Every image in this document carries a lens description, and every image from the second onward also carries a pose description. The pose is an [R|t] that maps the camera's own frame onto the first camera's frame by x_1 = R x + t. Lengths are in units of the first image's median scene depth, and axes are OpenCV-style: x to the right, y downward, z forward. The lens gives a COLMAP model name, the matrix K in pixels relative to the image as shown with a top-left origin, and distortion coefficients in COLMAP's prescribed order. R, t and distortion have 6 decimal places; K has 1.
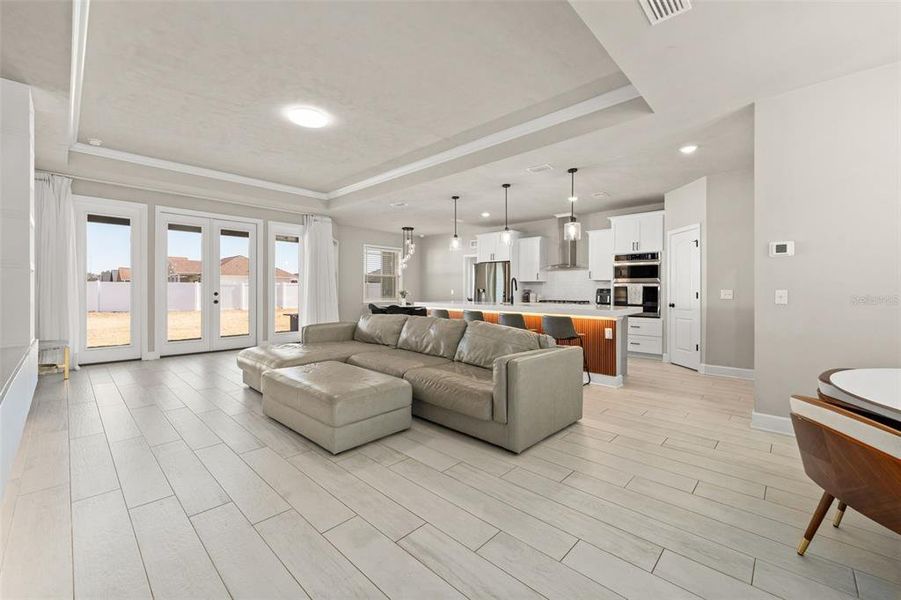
lens RADIAL K [[364.5, 0, 448.5], [0, 364.5, 293.8], [0, 0, 1]] dist [0.000262, -0.000417]
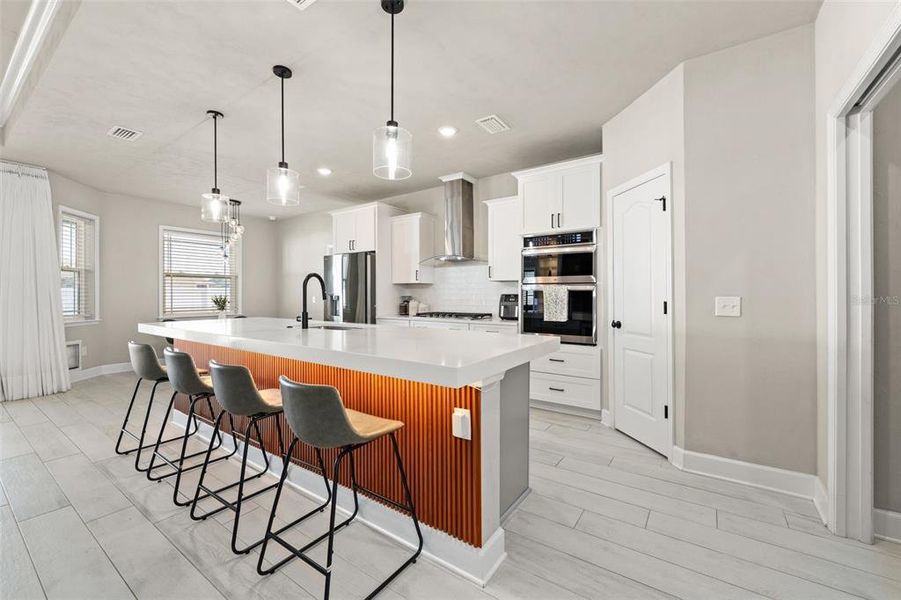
lens RADIAL K [[364.5, 0, 449.9], [0, 364.5, 298.5], [0, 0, 1]] dist [0.000262, -0.000417]
pose [[0.989293, -0.006454, 0.145801, 0.264146], [0.006498, 0.999979, 0.000176, -0.008462], [-0.145799, 0.000774, 0.989314, 0.457497]]
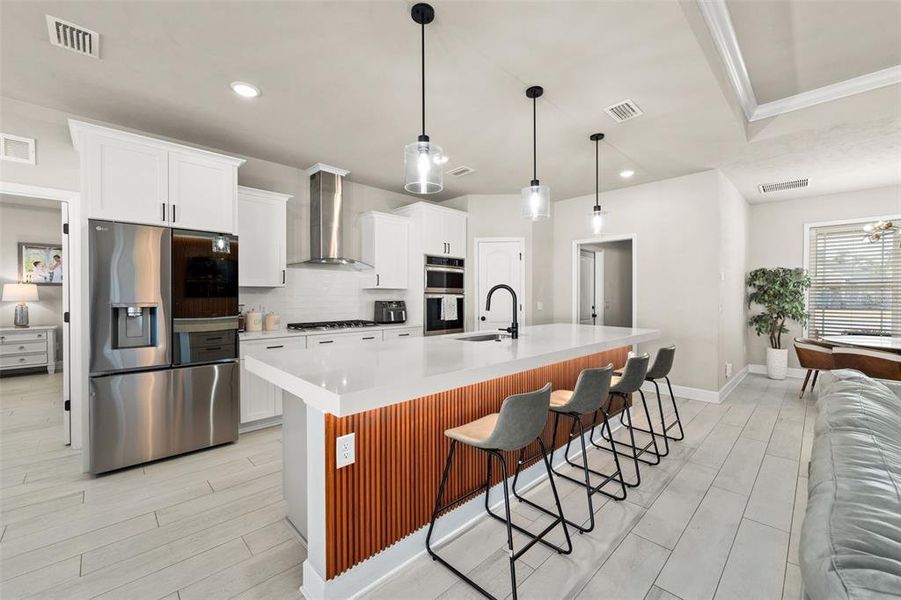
lens RADIAL K [[364.5, 0, 449.7], [0, 364.5, 298.2], [0, 0, 1]] dist [0.000262, -0.000417]
pose [[0.036185, -0.012216, 0.999270, -0.288417], [0.007820, 0.999898, 0.011941, -0.029453], [-0.999315, 0.007382, 0.036277, 0.968425]]
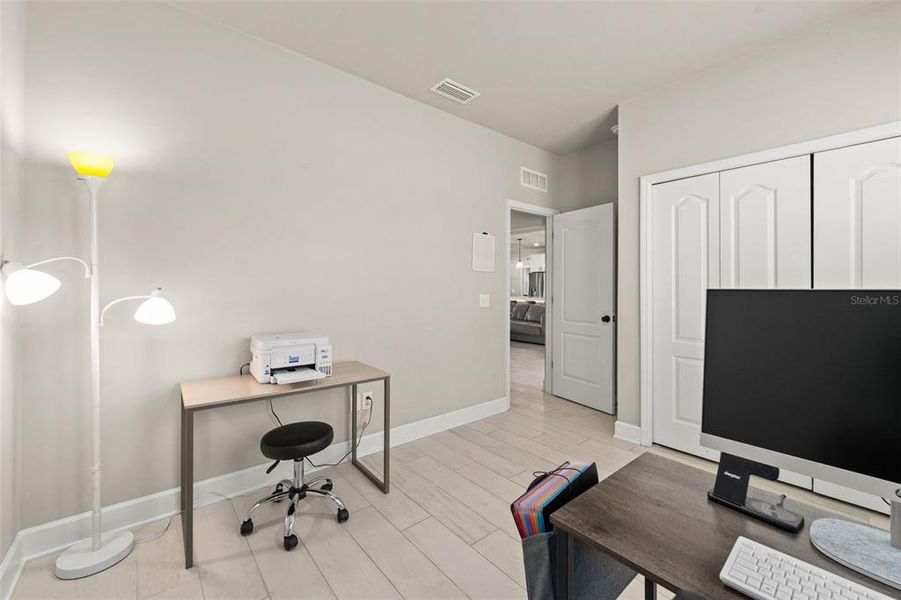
lens RADIAL K [[364.5, 0, 451.7], [0, 364.5, 292.6], [0, 0, 1]] dist [0.000262, -0.000417]
pose [[0.993040, 0.001017, -0.117771, -0.104630], [-0.000582, 0.999993, 0.003733, -0.003155], [0.117774, -0.003638, 0.993034, -0.850594]]
